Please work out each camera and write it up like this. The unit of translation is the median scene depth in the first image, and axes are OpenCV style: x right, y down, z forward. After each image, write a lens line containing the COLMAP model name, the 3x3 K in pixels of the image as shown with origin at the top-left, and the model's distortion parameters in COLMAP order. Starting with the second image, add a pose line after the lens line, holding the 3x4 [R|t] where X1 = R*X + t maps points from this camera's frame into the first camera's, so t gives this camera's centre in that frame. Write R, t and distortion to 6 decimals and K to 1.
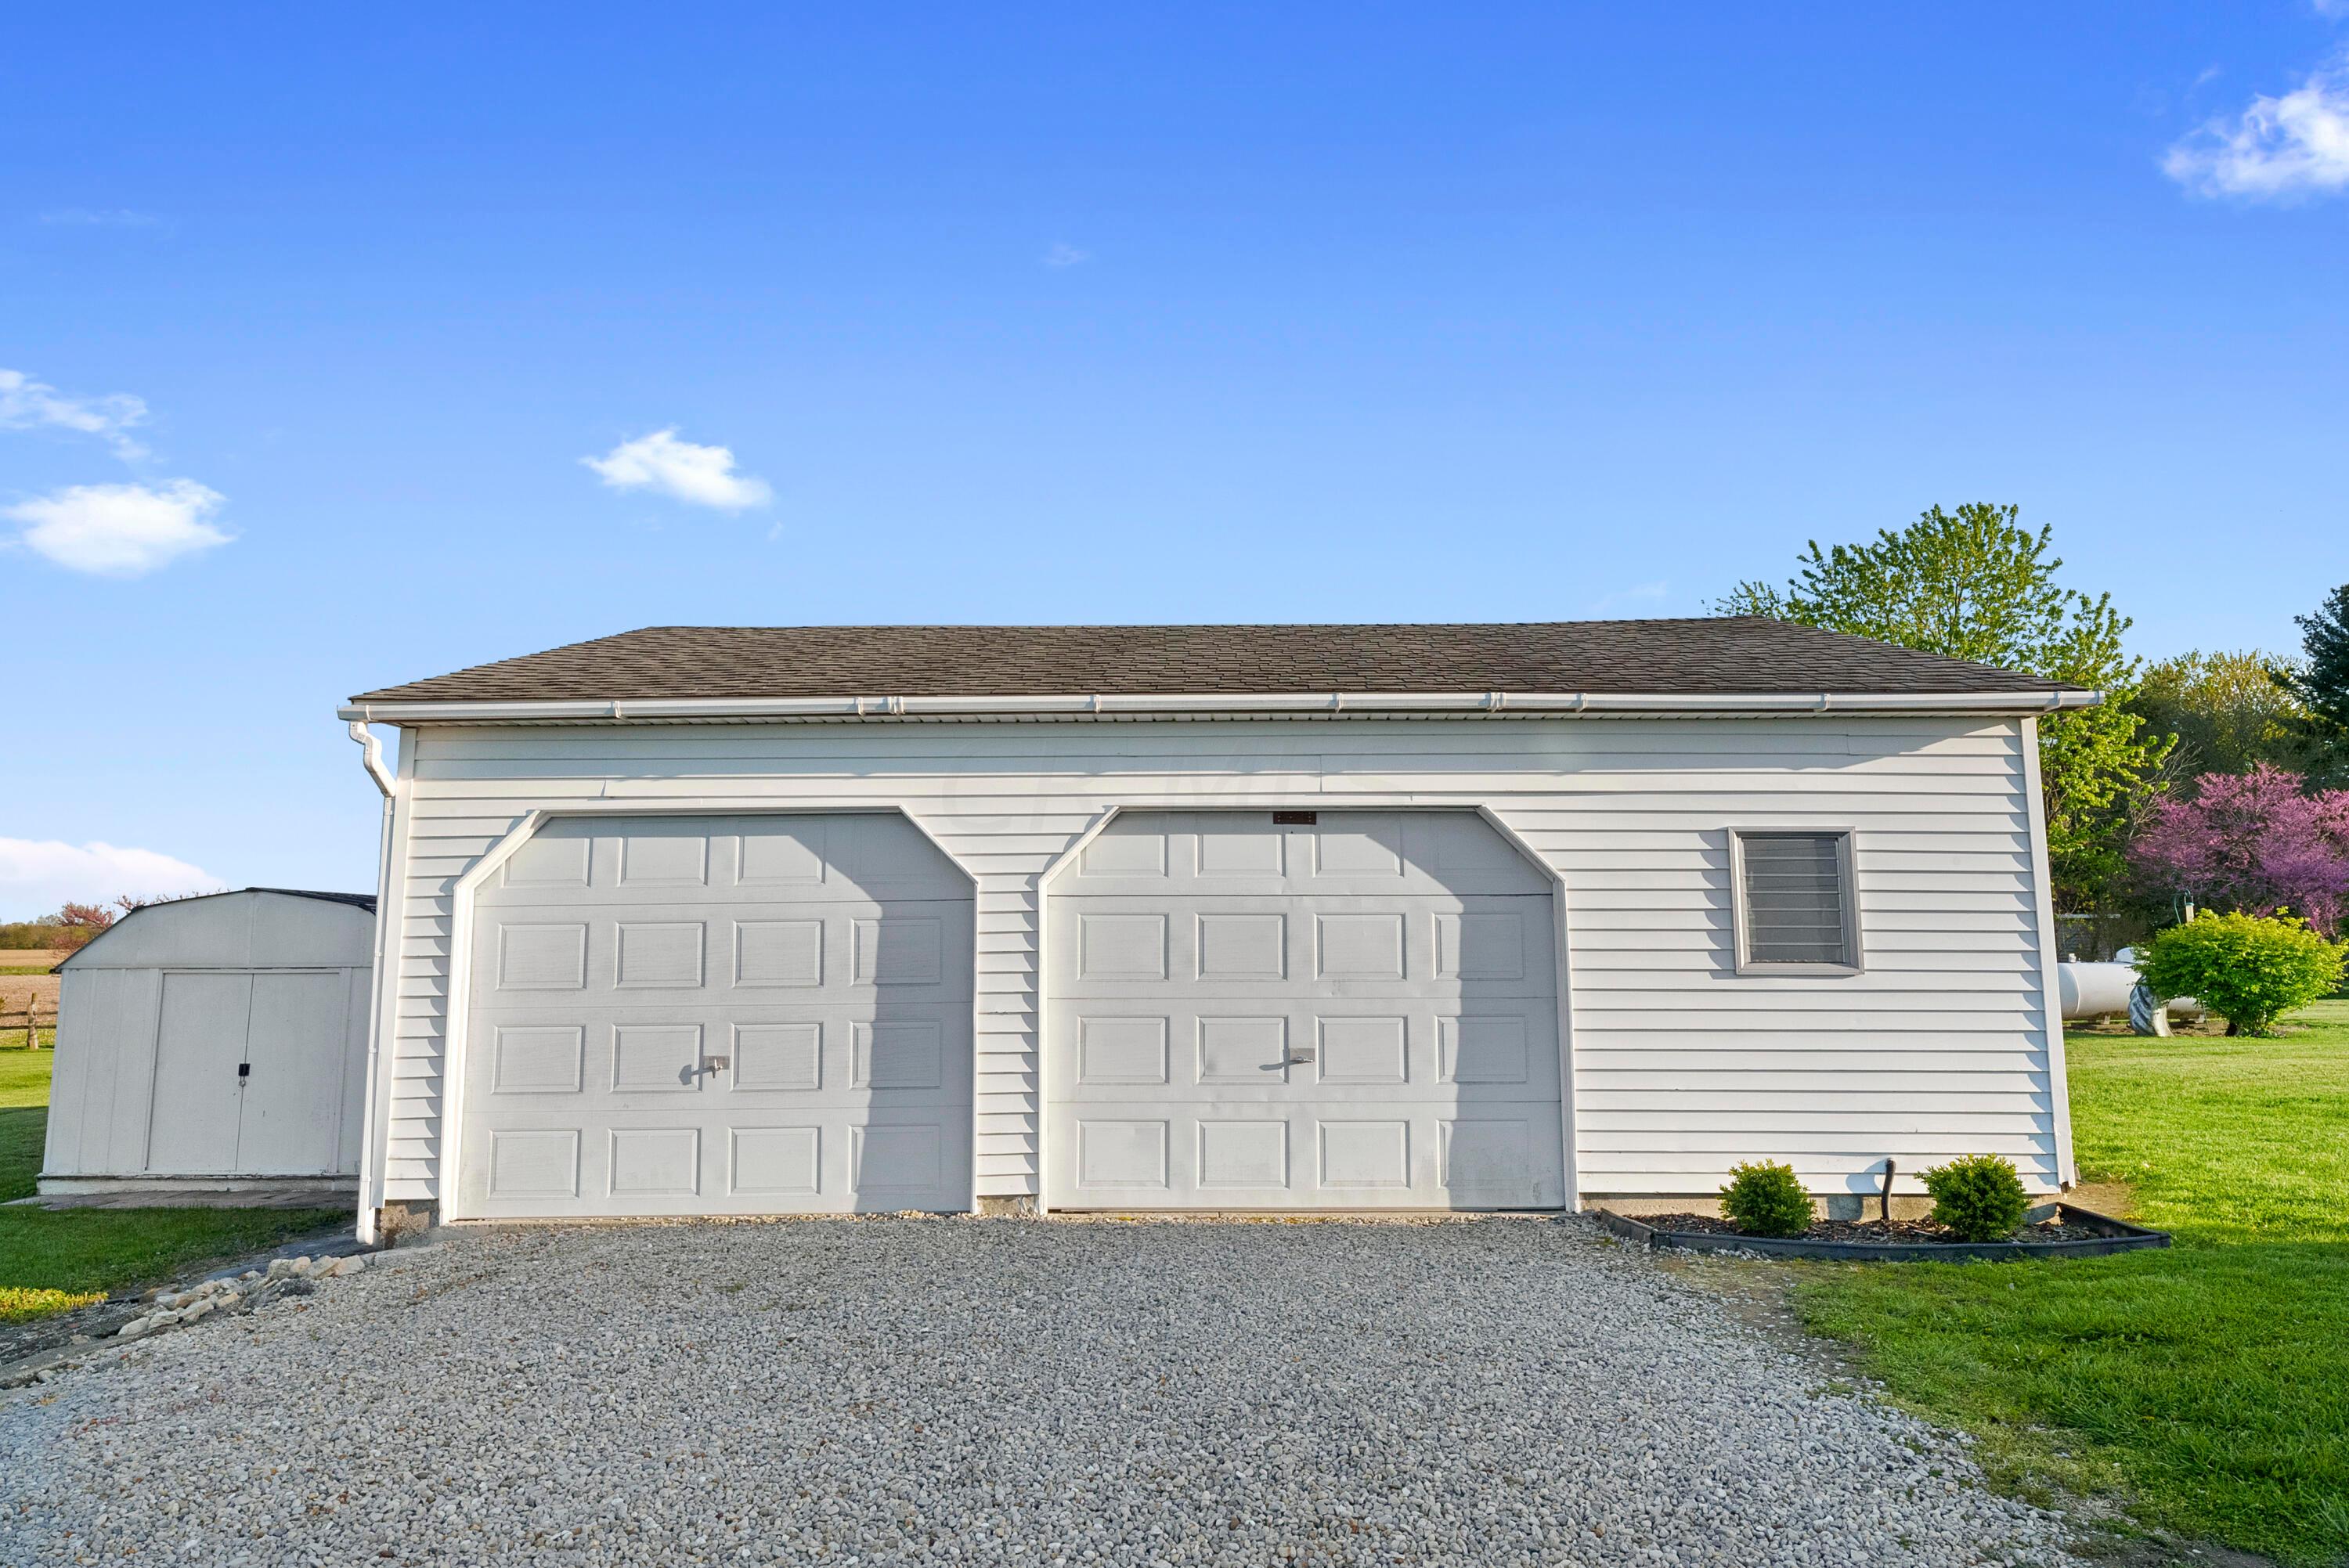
lens RADIAL K [[1418.6, 0, 1169.5], [0, 1418.6, 779.9], [0, 0, 1]] dist [0.000860, 0.000248]
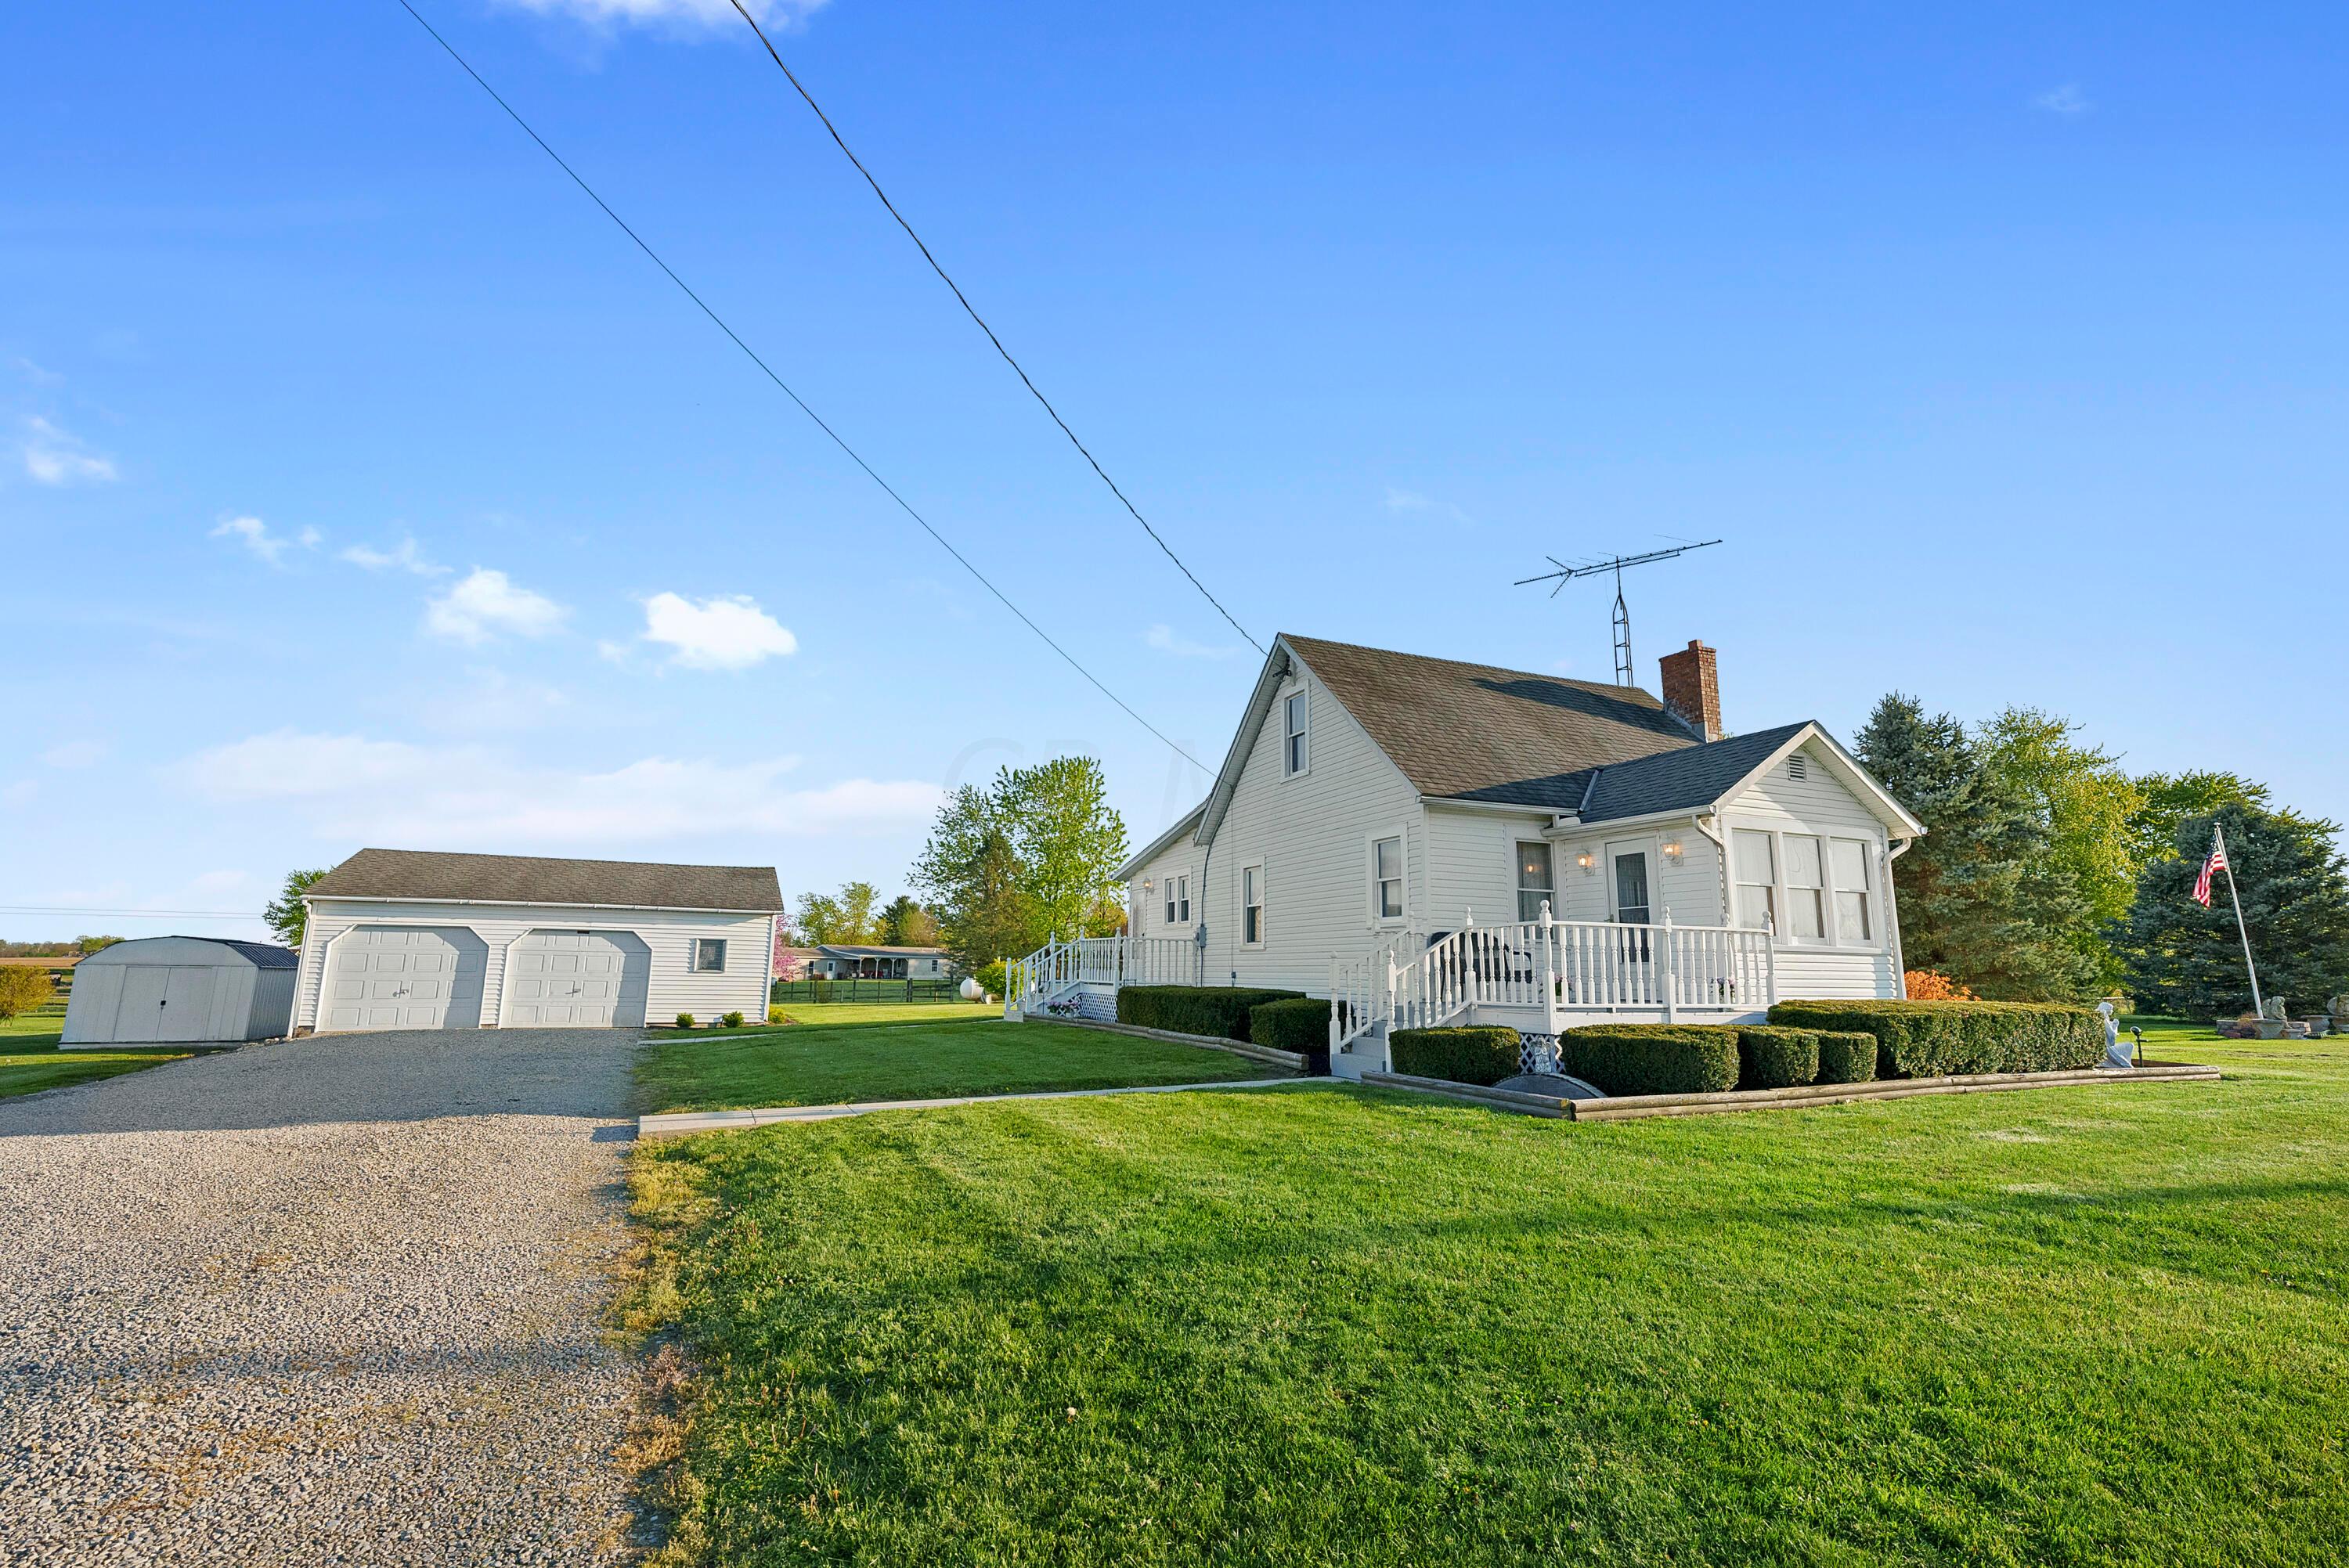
lens RADIAL K [[1040.5, 0, 1184.2], [0, 1040.5, 785.6], [0, 0, 1]] dist [0.001483, -0.000070]
pose [[0.893241, 0.095483, 0.439321, 0.282812], [-0.067432, 0.994586, -0.079062, -0.280507], [-0.444492, 0.040997, 0.894844, -2.536526]]
